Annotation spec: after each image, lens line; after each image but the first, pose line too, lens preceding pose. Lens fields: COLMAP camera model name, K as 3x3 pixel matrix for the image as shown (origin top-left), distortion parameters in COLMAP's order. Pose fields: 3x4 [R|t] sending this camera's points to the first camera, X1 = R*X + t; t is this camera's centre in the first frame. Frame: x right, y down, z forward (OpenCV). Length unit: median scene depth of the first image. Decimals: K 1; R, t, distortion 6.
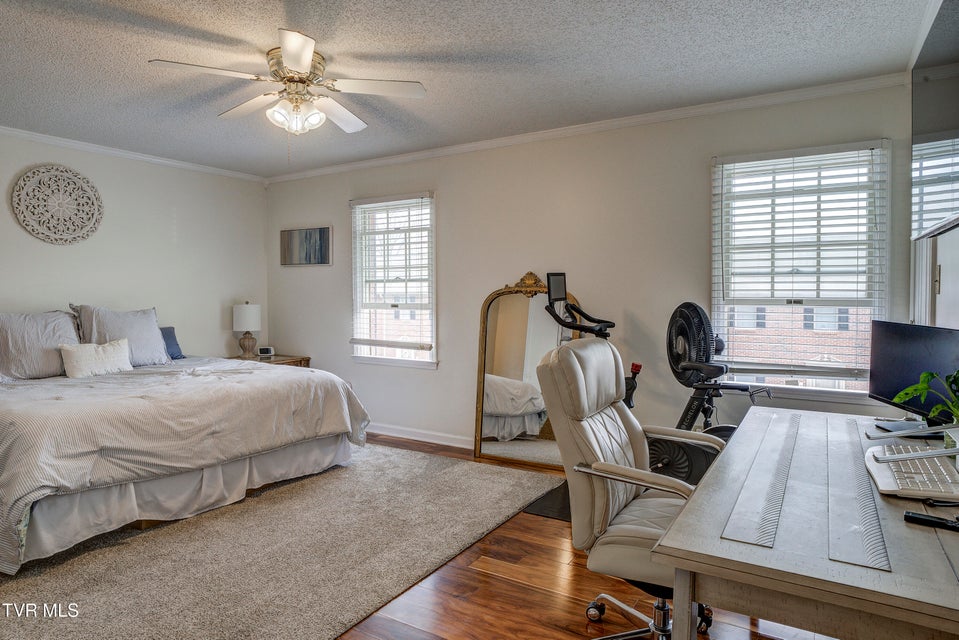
lens RADIAL K [[551.5, 0, 481.7], [0, 551.5, 306.0], [0, 0, 1]] dist [-0.002532, -0.000616]
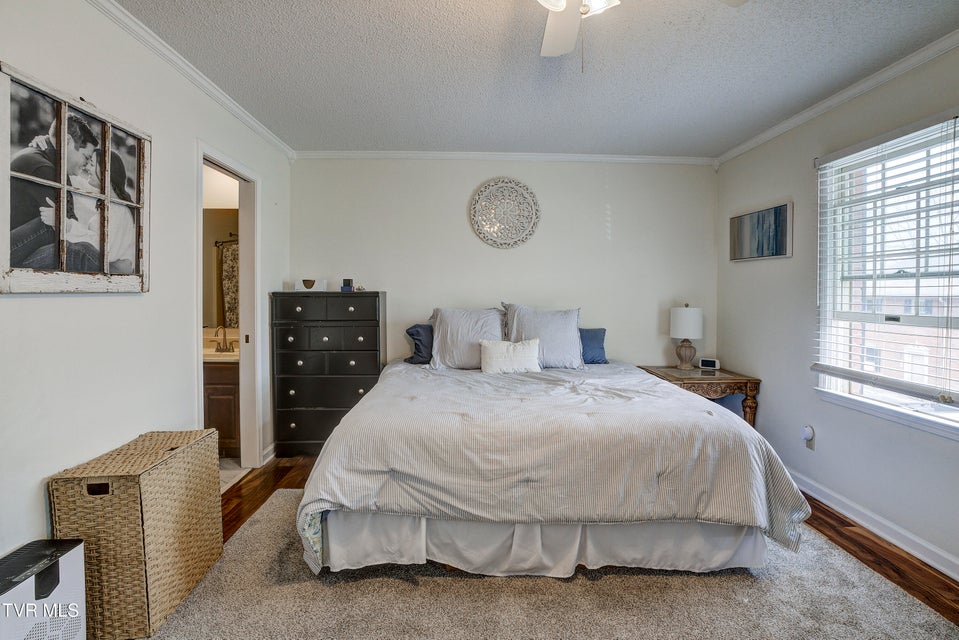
lens RADIAL K [[476.1, 0, 481.6], [0, 476.1, 300.1], [0, 0, 1]] dist [-0.064510, 0.026399]
pose [[0.563795, 0.020762, -0.825654, 0.000772], [-0.029571, 0.999550, 0.004943, -0.011786], [0.825386, 0.021628, 0.564155, 0.438621]]
